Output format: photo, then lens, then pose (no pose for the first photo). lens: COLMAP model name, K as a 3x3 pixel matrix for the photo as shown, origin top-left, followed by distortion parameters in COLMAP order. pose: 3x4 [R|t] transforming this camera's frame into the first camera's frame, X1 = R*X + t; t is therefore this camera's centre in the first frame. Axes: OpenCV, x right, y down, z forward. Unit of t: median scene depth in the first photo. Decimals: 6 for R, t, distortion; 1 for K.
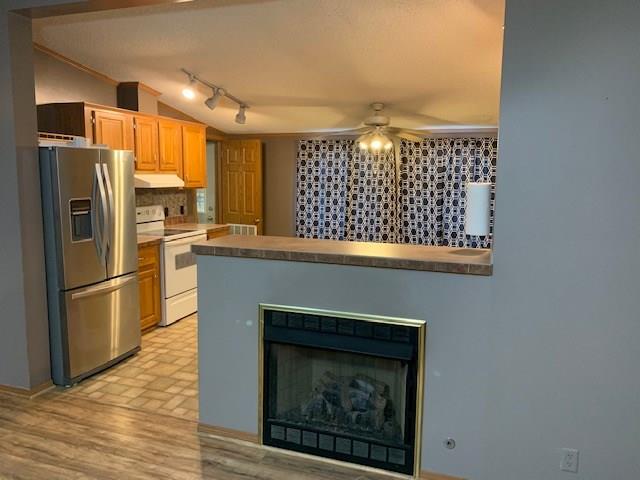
lens RADIAL K [[474.5, 0, 320.0], [0, 474.5, 240.0], [0, 0, 1]] dist [-0.000773, -0.011172]
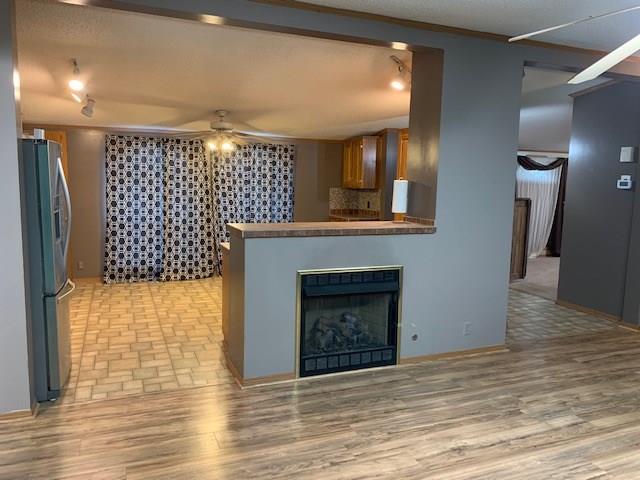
lens RADIAL K [[474.5, 0, 320.0], [0, 474.5, 240.0], [0, 0, 1]] dist [-0.000773, -0.011172]
pose [[0.748921, -0.073898, 0.658526, -0.594892], [0.067800, 0.997092, 0.034785, 0.003098], [-0.659181, 0.018596, 0.751754, -0.028063]]
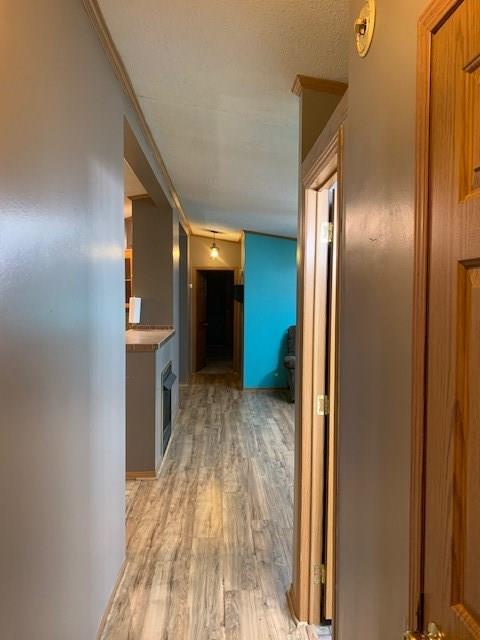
lens RADIAL K [[474.5, 0, 240.0], [0, 474.5, 320.0], [0, 0, 1]] dist [-0.000773, -0.011172]
pose [[-0.354716, -0.054129, 0.933406, -1.102015], [0.117300, 0.987859, 0.101864, -0.113834], [-0.927587, 0.145621, -0.344059, 0.803204]]
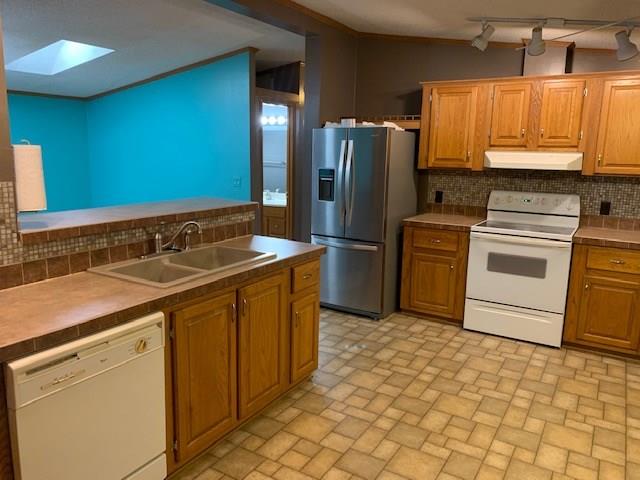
lens RADIAL K [[488.3, 0, 315.6], [0, 488.3, 237.8], [0, 0, 1]] dist [0.005245, -0.014224]
pose [[-0.231218, 0.159906, -0.959671, 0.646299], [-0.151406, 0.968468, 0.197851, -0.130088], [0.961048, 0.191047, -0.199717, 1.023601]]
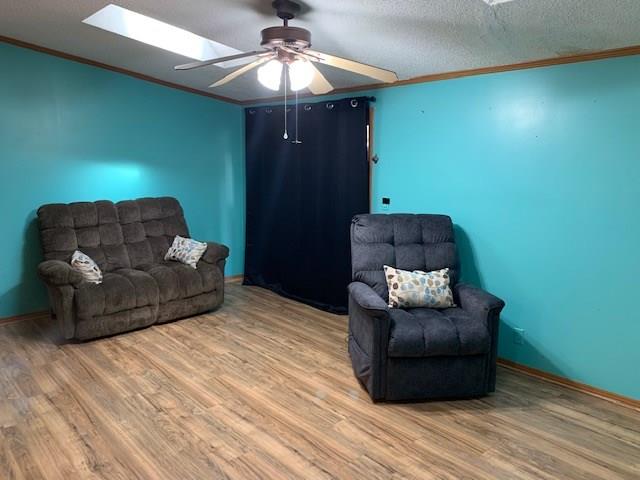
lens RADIAL K [[488.3, 0, 315.6], [0, 488.3, 237.8], [0, 0, 1]] dist [0.005245, -0.014224]
pose [[-0.872049, -0.098603, 0.479383, -0.522861], [0.043492, 0.960007, 0.276578, -0.082955], [-0.487483, 0.262038, -0.832884, 0.617394]]
